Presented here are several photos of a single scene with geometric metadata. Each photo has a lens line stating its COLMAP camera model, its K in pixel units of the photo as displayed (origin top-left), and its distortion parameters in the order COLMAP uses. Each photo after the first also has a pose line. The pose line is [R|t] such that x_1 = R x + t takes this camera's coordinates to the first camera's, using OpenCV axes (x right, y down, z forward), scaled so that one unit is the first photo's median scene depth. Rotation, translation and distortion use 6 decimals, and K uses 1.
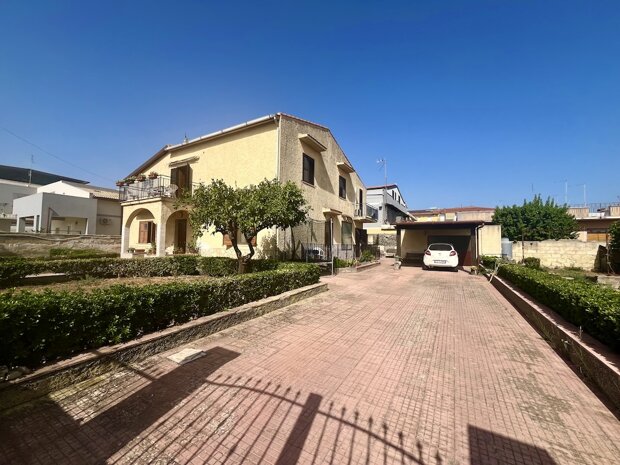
lens RADIAL K [[252.3, 0, 308.0], [0, 252.3, 232.3], [0, 0, 1]] dist [0.001202, -0.000098]
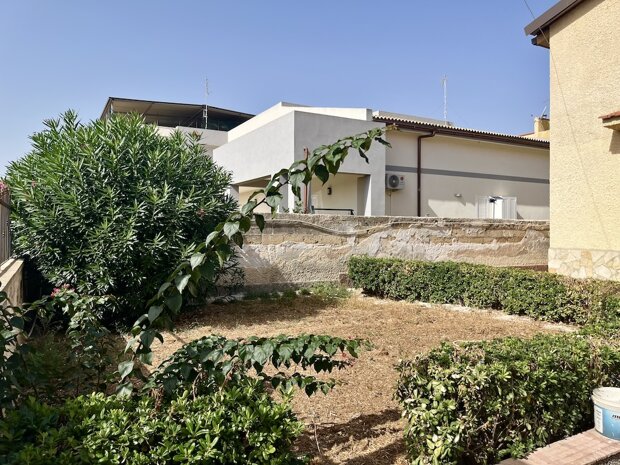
lens RADIAL K [[475.3, 0, 310.0], [0, 475.3, 232.5], [0, 0, 1]] dist [0.045398, -0.006745]
pose [[0.852590, -0.014722, -0.522373, -0.596977], [0.032311, 0.999176, 0.024576, 0.011110], [0.521581, -0.037831, 0.852363, 0.353416]]
